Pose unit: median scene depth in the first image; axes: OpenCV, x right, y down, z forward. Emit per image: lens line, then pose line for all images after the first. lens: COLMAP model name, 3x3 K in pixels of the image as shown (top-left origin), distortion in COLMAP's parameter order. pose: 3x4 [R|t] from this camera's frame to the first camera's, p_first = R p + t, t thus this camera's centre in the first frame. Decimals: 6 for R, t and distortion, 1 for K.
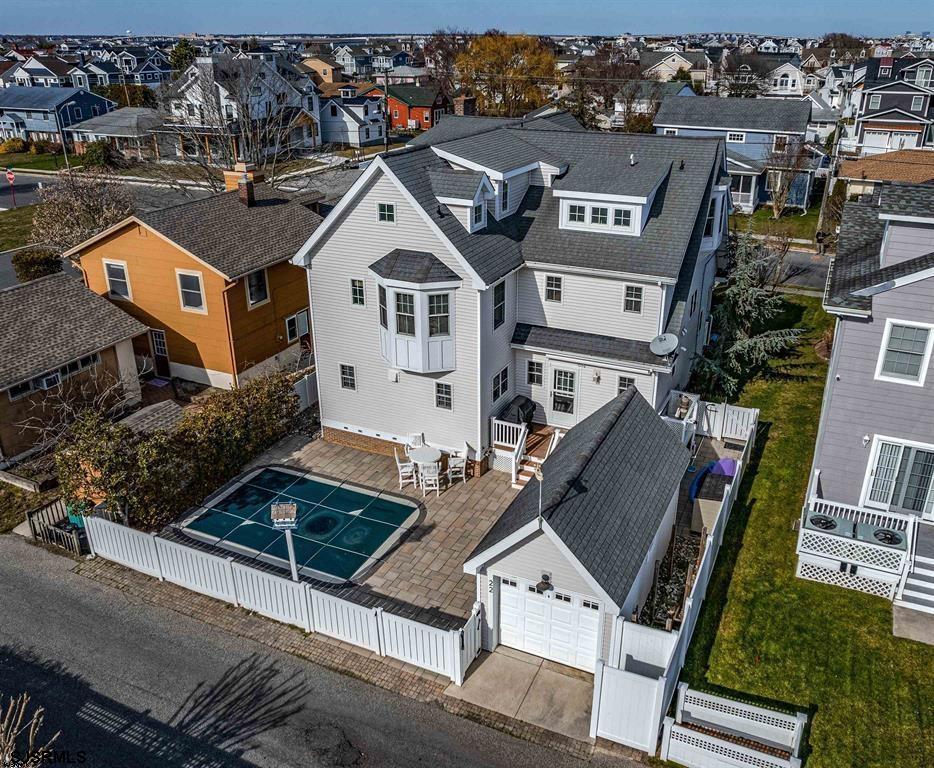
lens RADIAL K [[788.1, 0, 469.0], [0, 788.1, 376.1], [0, 0, 1]] dist [-0.052616, 0.006889]
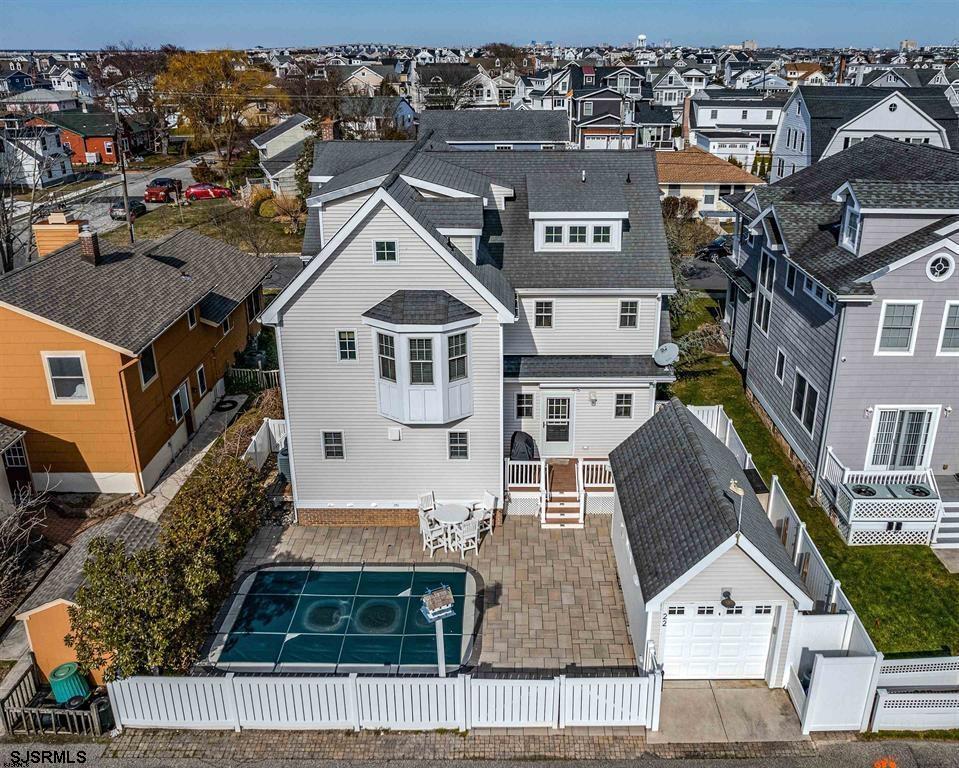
lens RADIAL K [[862.3, 0, 482.7], [0, 862.3, 392.5], [0, 0, 1]] dist [-0.059351, 0.026995]
pose [[0.910157, -0.155645, 0.383914, -0.382301], [0.166683, 0.986000, 0.004582, -0.035155], [-0.379252, 0.059821, 0.923358, 0.069505]]
